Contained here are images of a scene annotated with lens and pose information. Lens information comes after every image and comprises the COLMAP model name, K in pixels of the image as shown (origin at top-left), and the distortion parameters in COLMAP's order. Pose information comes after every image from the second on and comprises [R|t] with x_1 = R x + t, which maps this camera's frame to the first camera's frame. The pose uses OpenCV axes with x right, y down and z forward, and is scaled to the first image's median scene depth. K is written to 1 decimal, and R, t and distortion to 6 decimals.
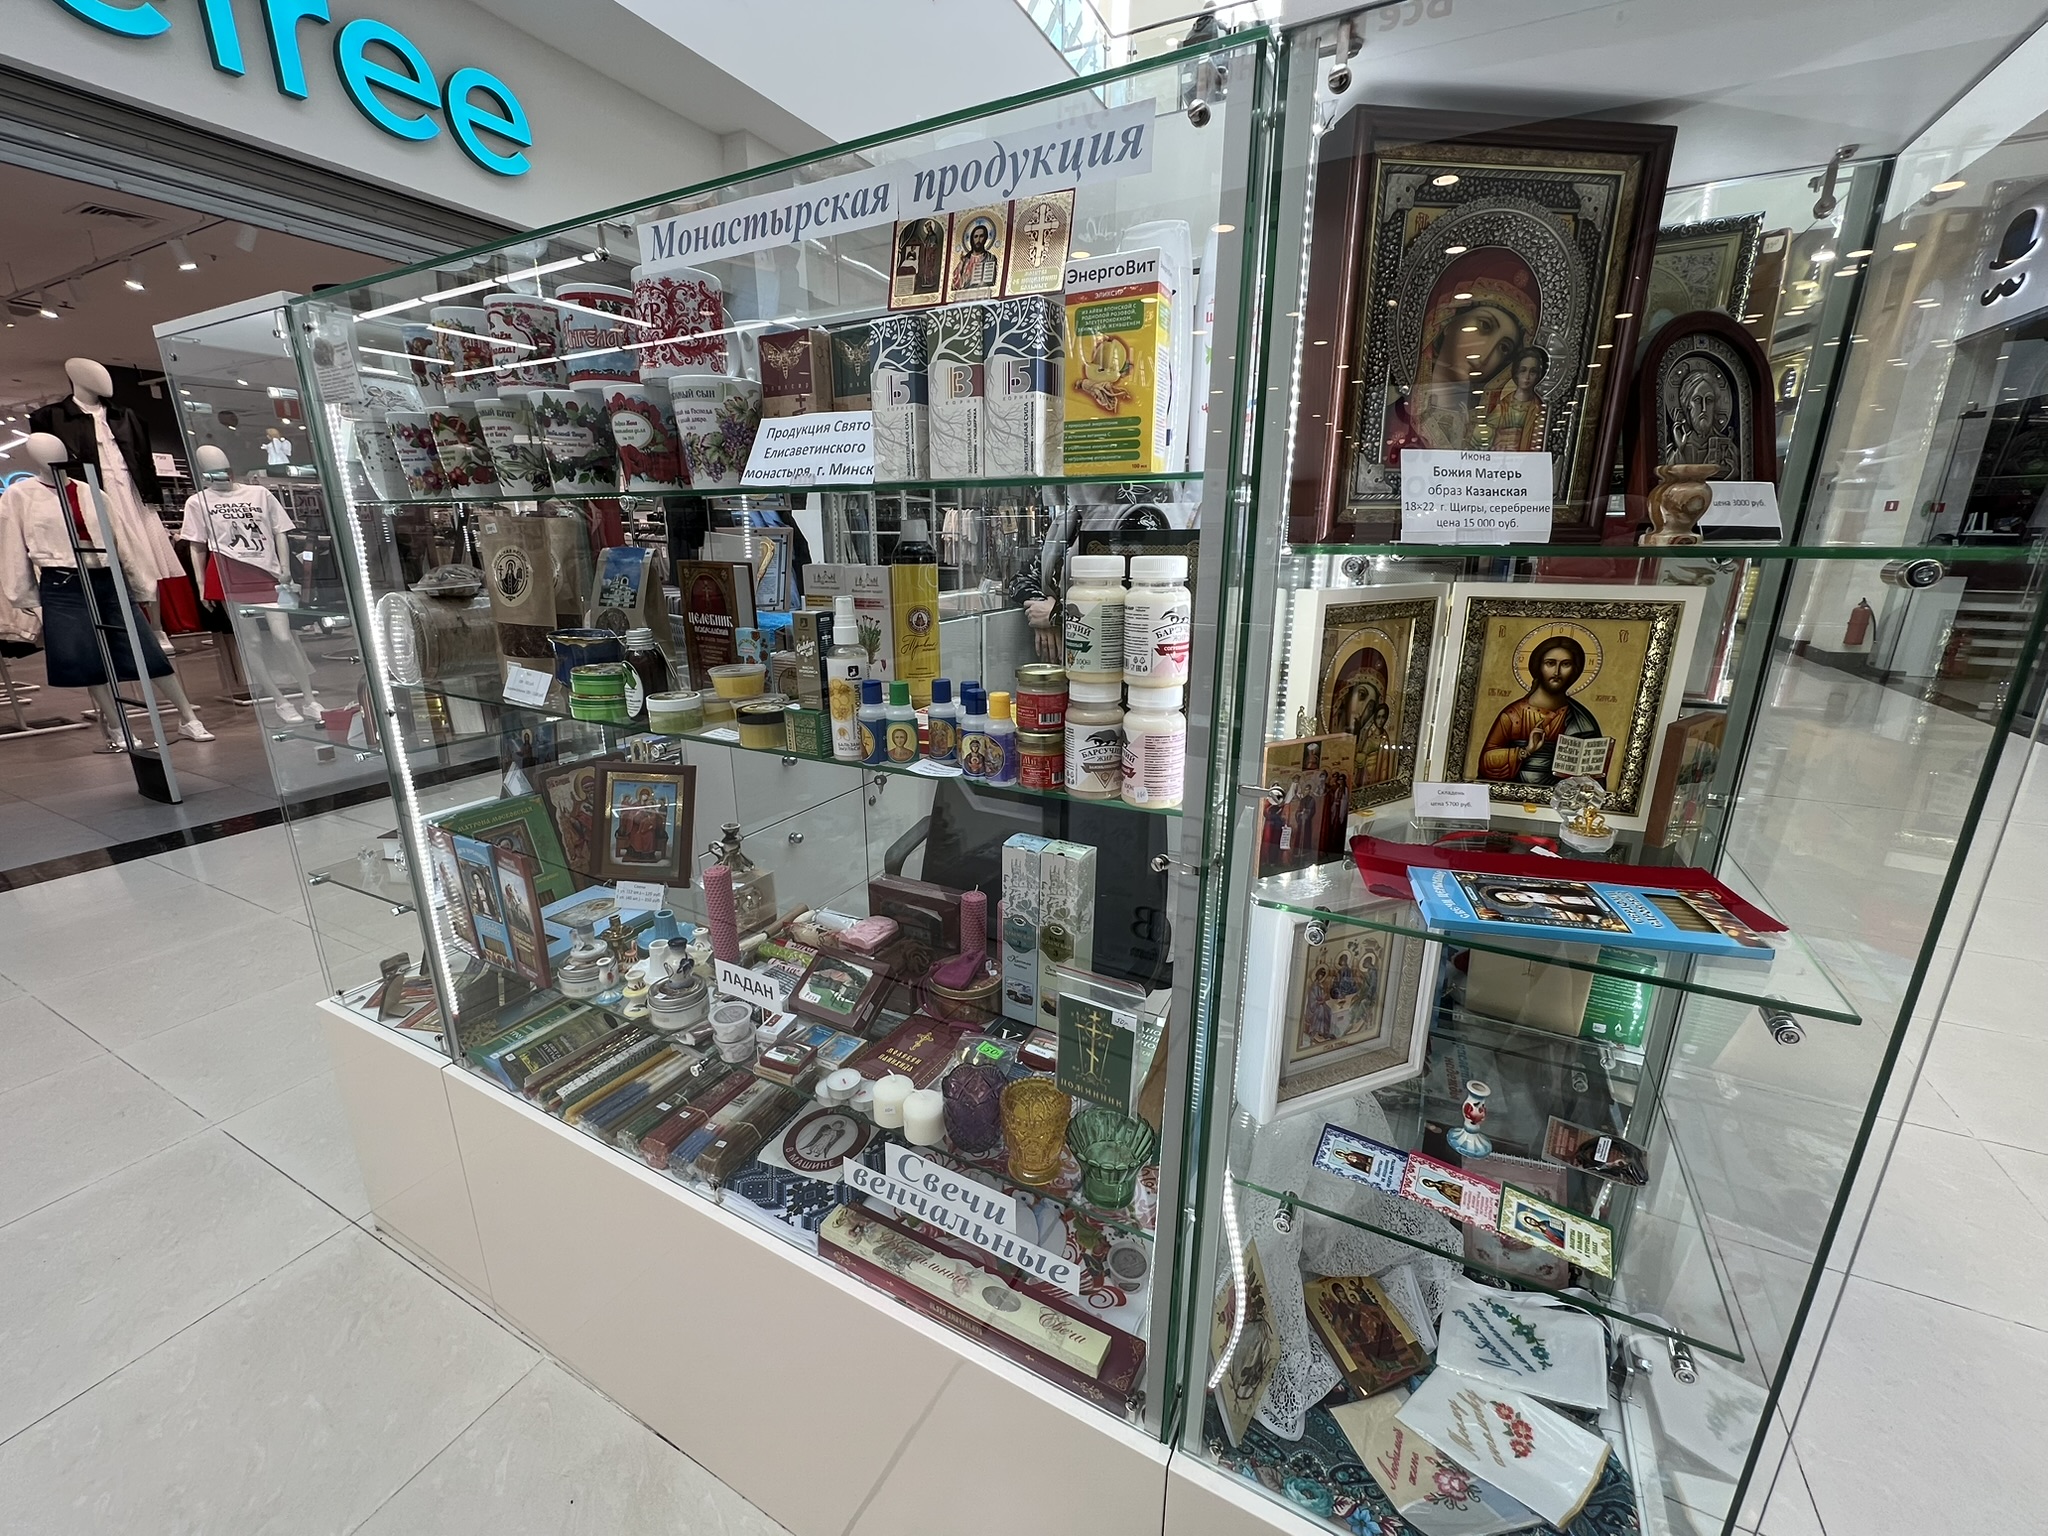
lens RADIAL K [[820.8, 0, 1019.6], [0, 820.8, 771.6], [0, 0, 1]] dist [0.001782, 0.000403]
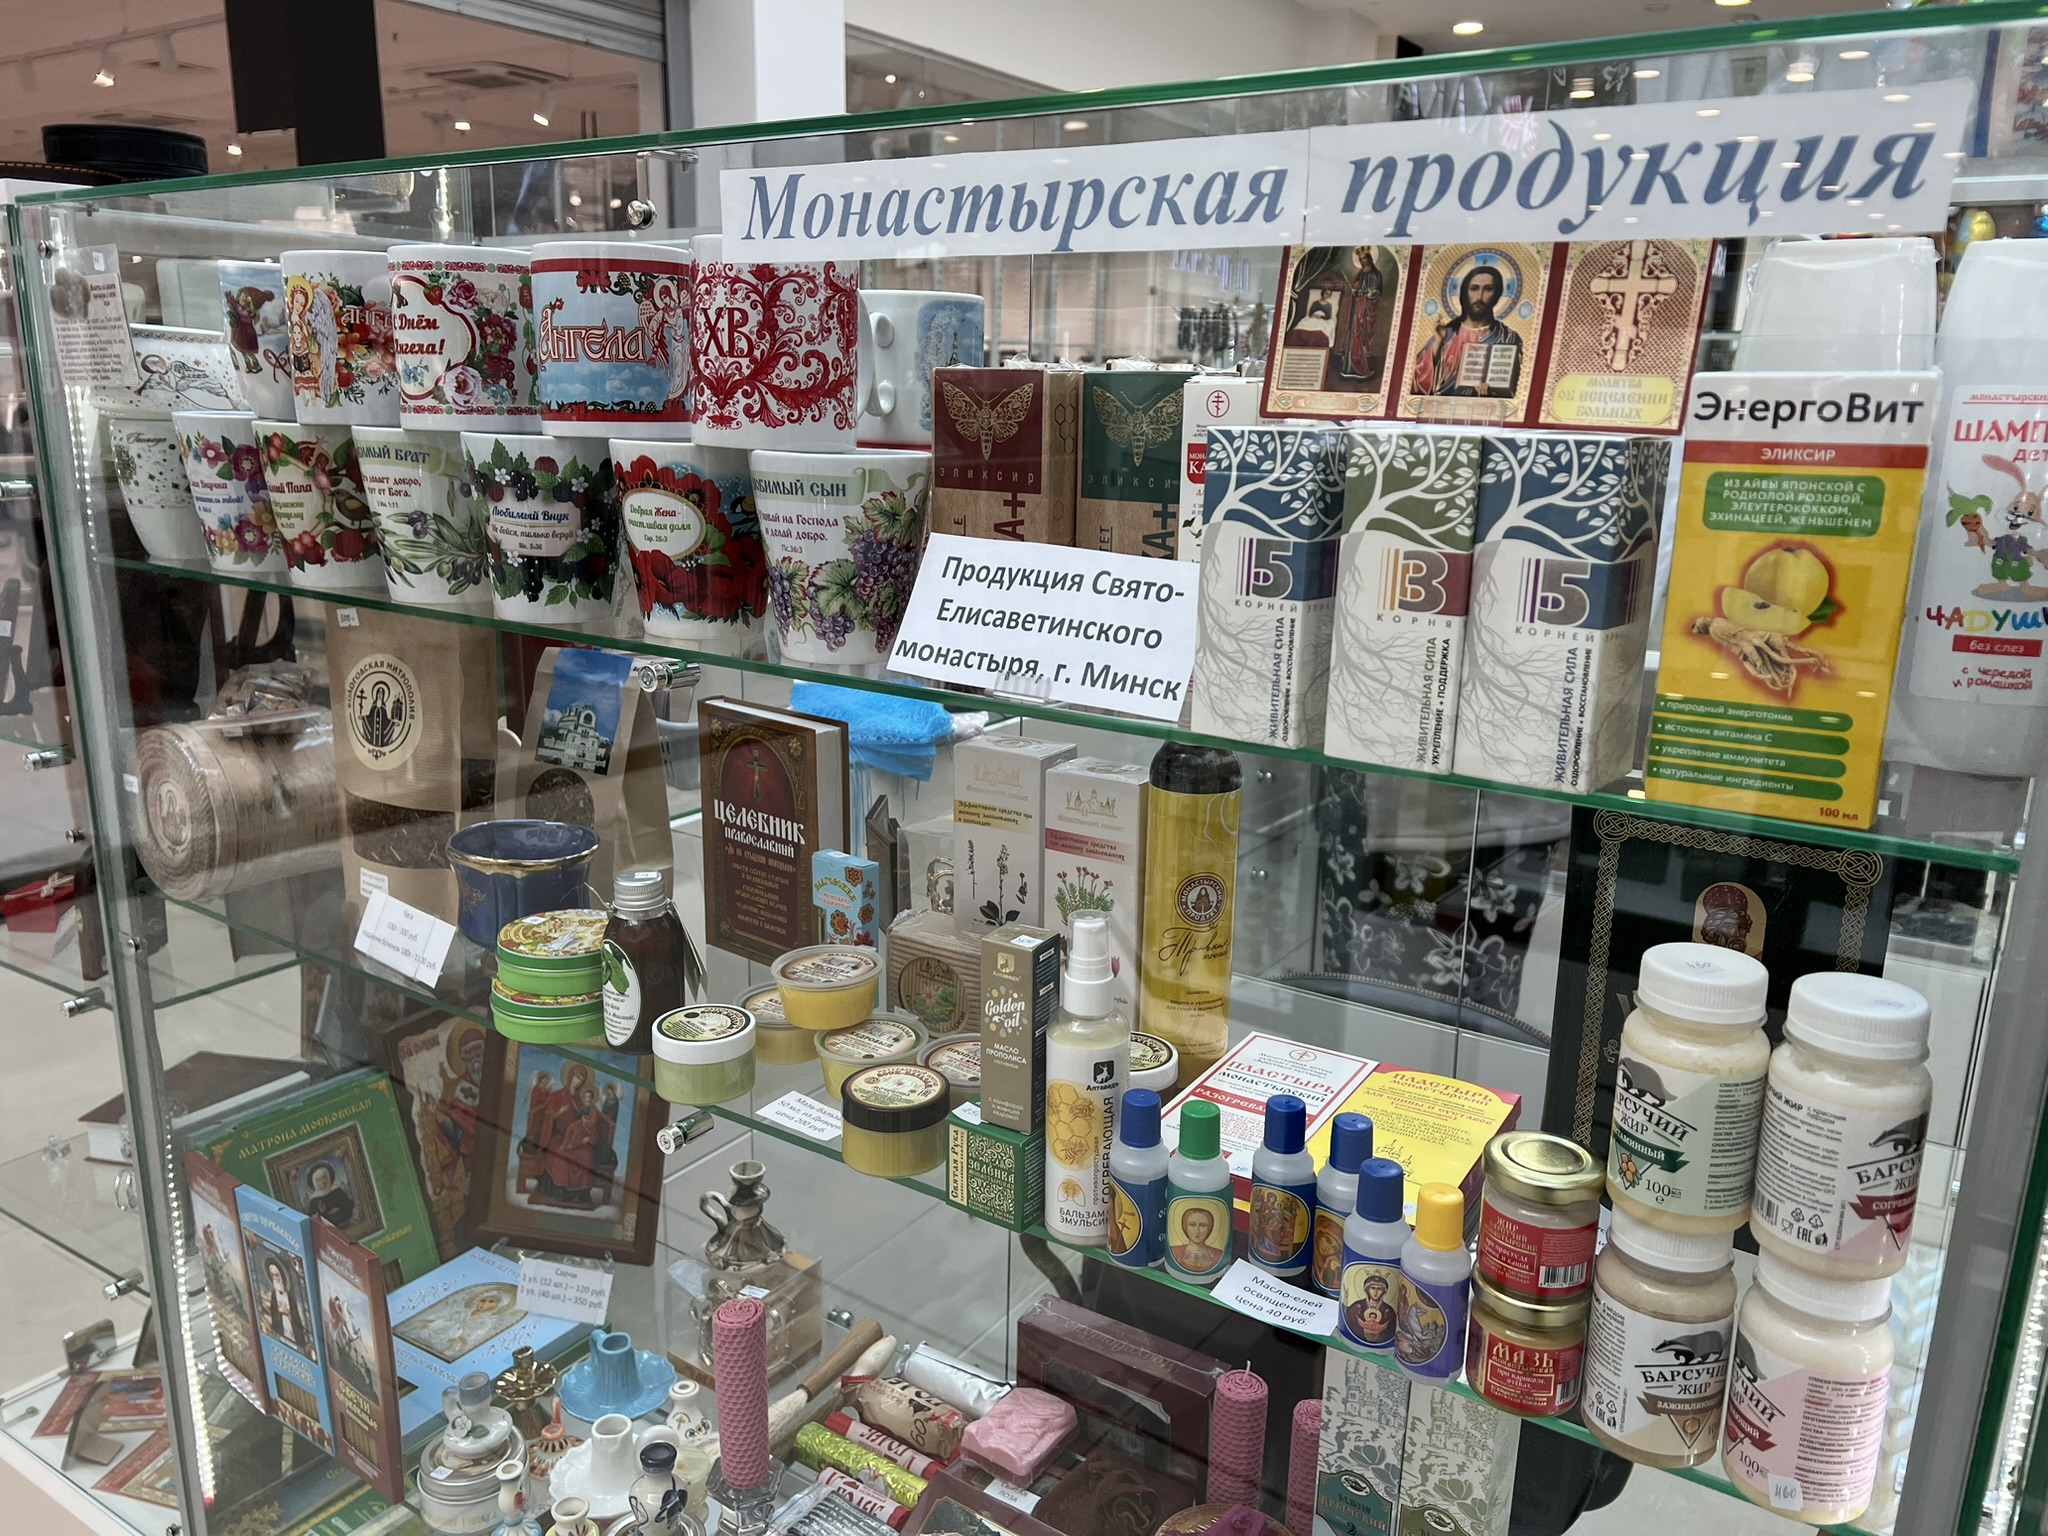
lens RADIAL K [[1541.7, 0, 1018.4], [0, 1541.7, 767.0], [0, 0, 1]] dist [0.051384, -0.052387]
pose [[0.994938, 0.043451, -0.090611, -0.168671], [-0.045648, 0.998708, -0.022314, -0.265809], [0.089524, 0.026338, 0.995636, 0.076740]]
